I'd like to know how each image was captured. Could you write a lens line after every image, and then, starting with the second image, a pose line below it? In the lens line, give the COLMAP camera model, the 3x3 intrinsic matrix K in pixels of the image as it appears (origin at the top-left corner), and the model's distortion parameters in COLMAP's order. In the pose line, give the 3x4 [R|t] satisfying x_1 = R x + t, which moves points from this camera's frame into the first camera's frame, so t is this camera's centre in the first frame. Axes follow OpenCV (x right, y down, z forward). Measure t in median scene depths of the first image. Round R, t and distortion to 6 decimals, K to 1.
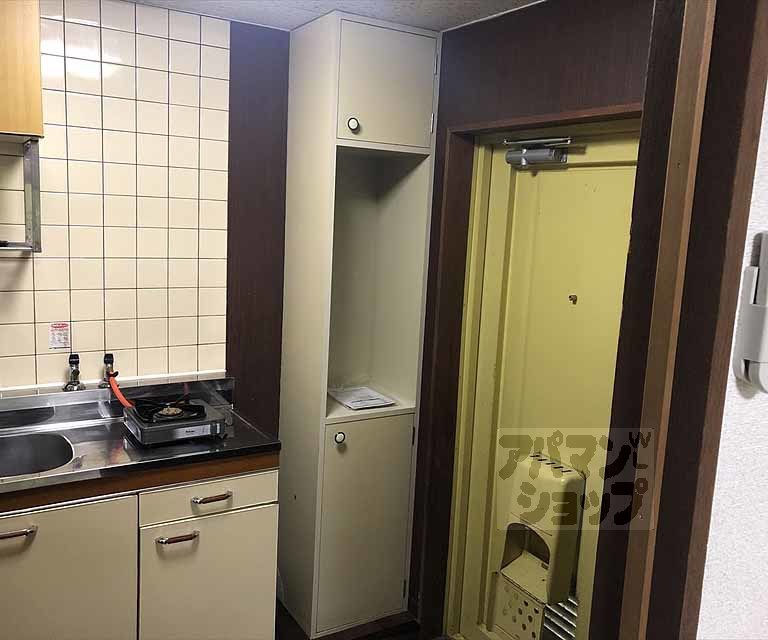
lens RADIAL K [[706.1, 0, 384.0], [0, 706.1, 320.0], [0, 0, 1]] dist [0.009645, 0.026836]
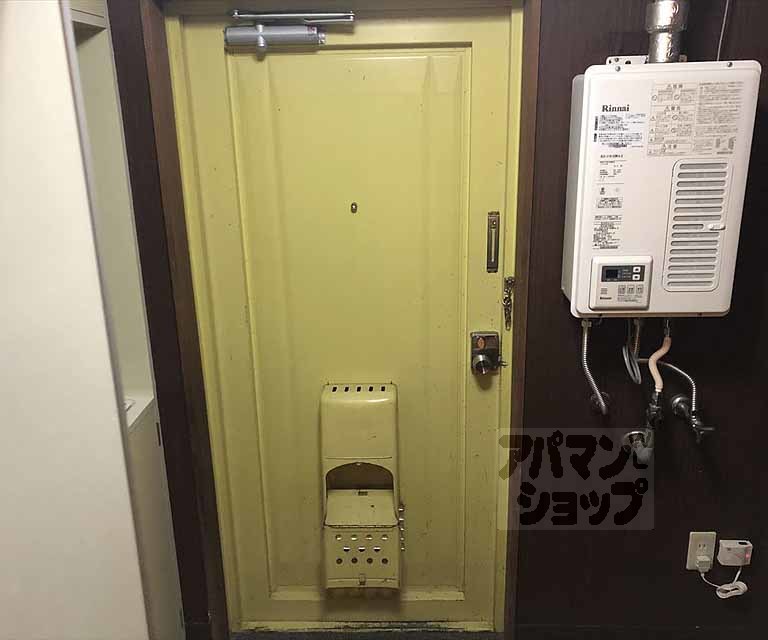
lens RADIAL K [[706.1, 0, 384.0], [0, 706.1, 320.0], [0, 0, 1]] dist [0.009645, 0.026836]
pose [[0.555336, -0.299057, 0.775994, -0.440495], [0.173438, 0.954235, 0.243628, -0.101980], [-0.813339, -0.000708, 0.581789, 0.451849]]
